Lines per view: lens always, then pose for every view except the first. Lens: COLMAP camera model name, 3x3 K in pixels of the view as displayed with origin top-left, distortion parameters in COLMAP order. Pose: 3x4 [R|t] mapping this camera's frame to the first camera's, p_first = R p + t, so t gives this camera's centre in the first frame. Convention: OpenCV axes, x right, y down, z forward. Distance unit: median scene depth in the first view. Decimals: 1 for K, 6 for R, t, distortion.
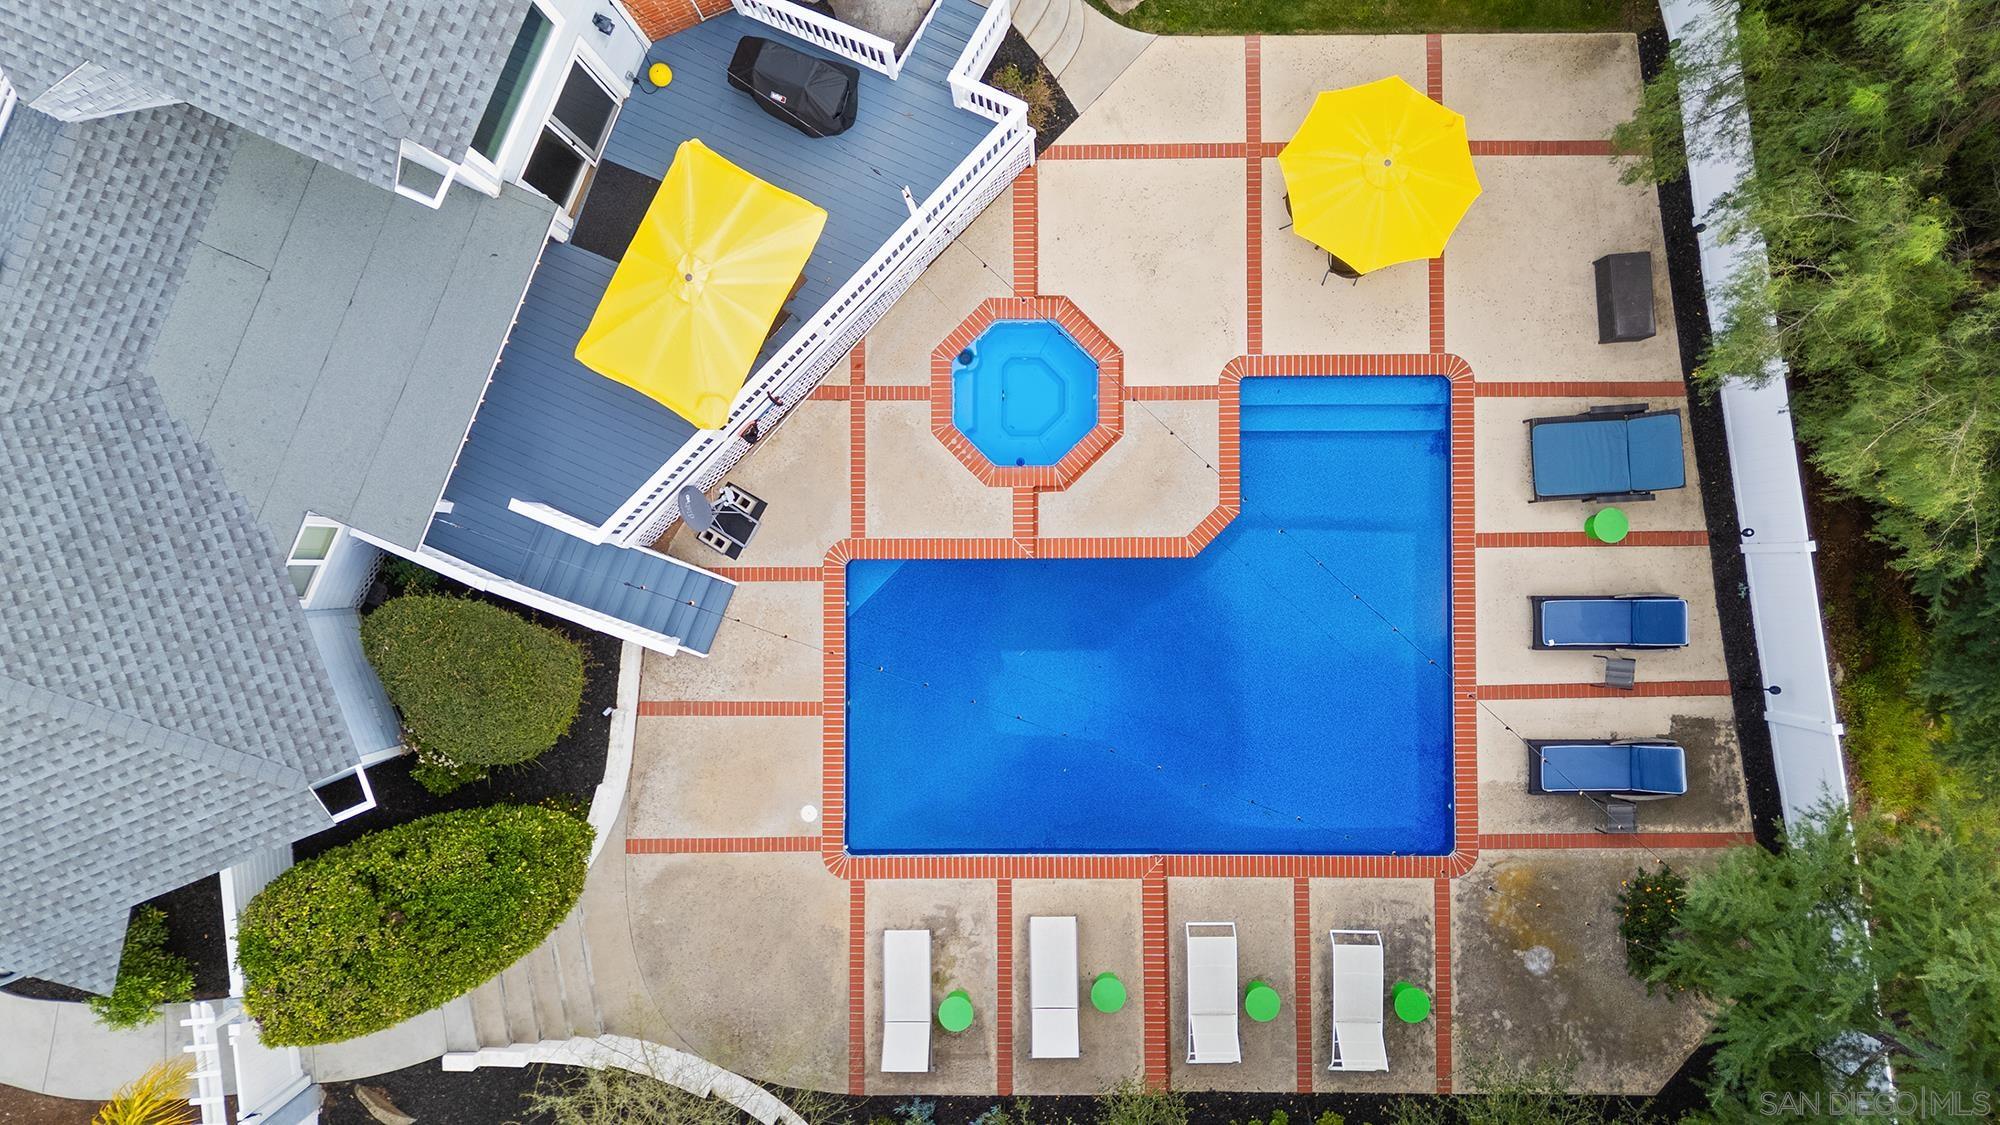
lens RADIAL K [[1458.3, 0, 1000.0], [0, 1458.3, 562.5], [0, 0, 1]] dist [0.069326, -0.055651]
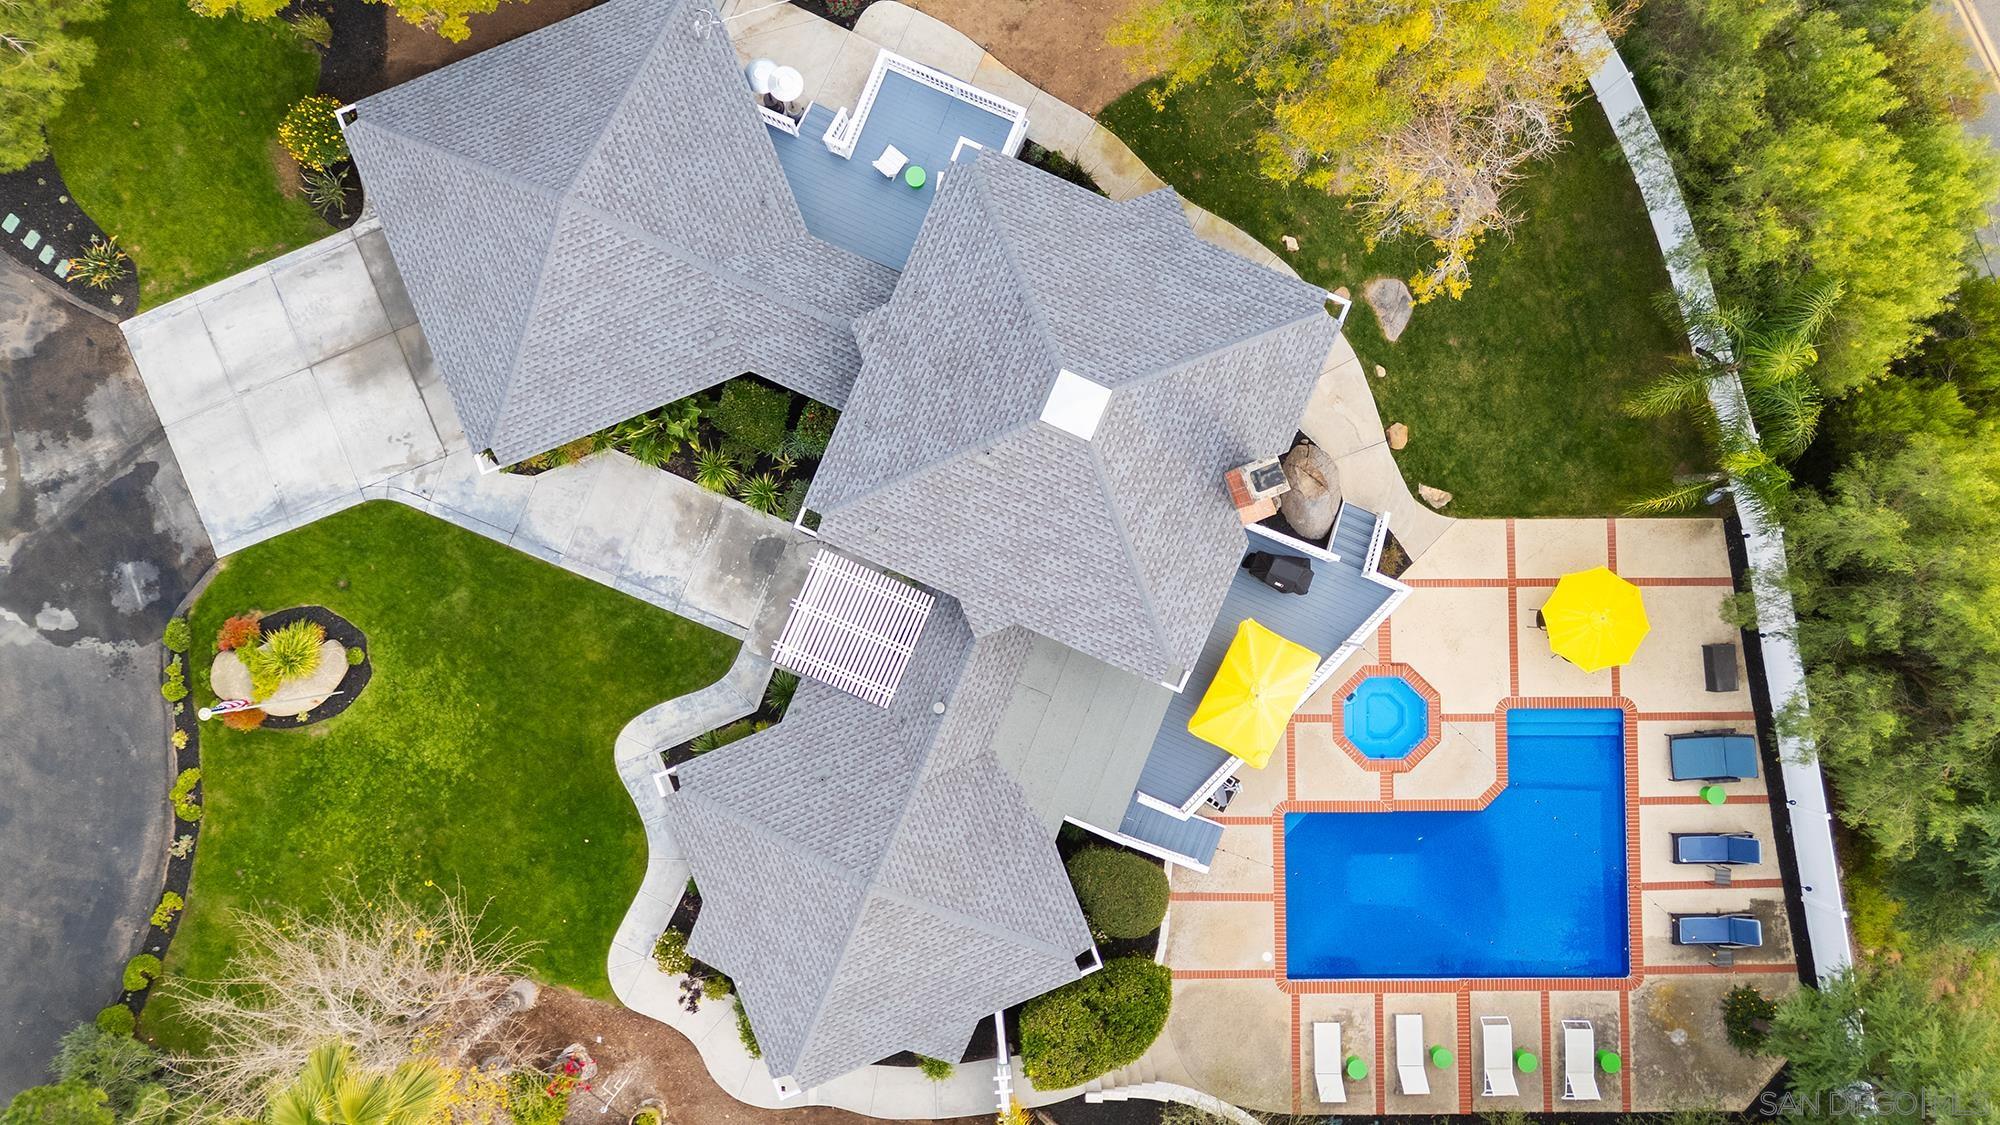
lens RADIAL K [[1458.3, 0, 1000.0], [0, 1458.3, 562.5], [0, 0, 1]] dist [0.069326, -0.055651]
pose [[0.999764, -0.005737, 0.020935, -0.493323], [0.005953, 0.999929, -0.010293, -0.292602], [-0.020874, 0.010415, 0.999728, -0.788011]]
